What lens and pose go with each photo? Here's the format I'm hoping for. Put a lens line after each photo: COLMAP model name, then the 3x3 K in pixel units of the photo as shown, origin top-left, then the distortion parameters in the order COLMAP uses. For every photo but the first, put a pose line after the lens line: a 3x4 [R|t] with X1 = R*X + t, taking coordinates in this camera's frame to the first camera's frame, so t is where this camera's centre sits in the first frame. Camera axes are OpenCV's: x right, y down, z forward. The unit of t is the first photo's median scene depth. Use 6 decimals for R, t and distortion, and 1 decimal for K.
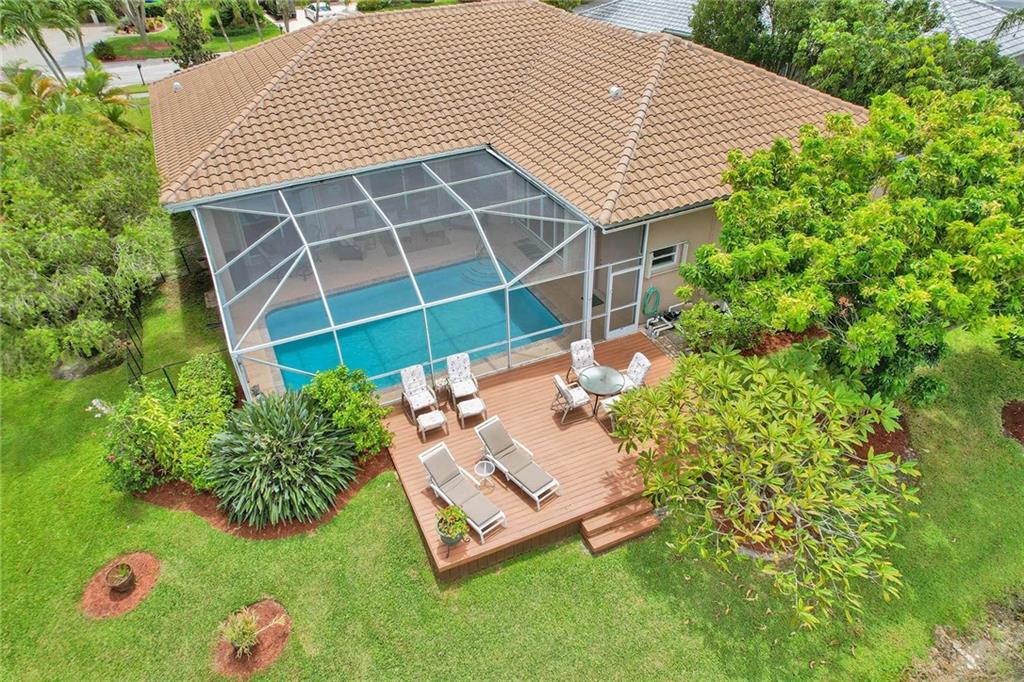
lens RADIAL K [[661.1, 0, 513.5], [0, 661.1, 339.2], [0, 0, 1]] dist [-0.060191, 0.058242]
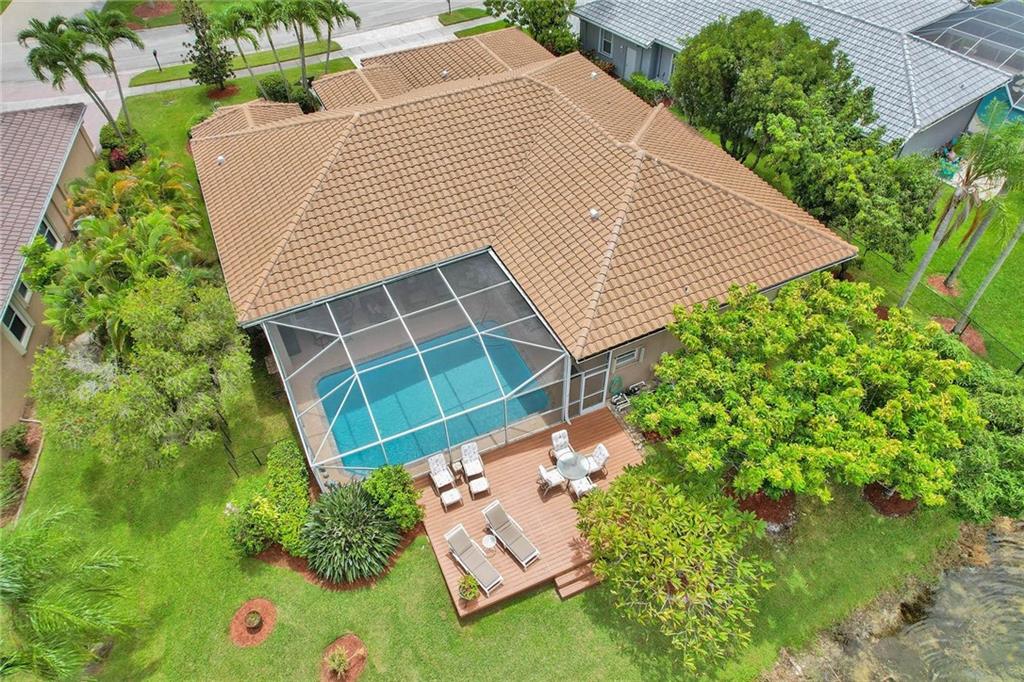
lens RADIAL K [[661.1, 0, 512.2], [0, 661.1, 337.9], [0, 0, 1]] dist [-0.060191, 0.058242]
pose [[0.999981, 0.005613, 0.002423, 0.000657], [-0.005965, 0.982654, 0.185352, -0.506948], [-0.001340, -0.185363, 0.982669, -0.343634]]
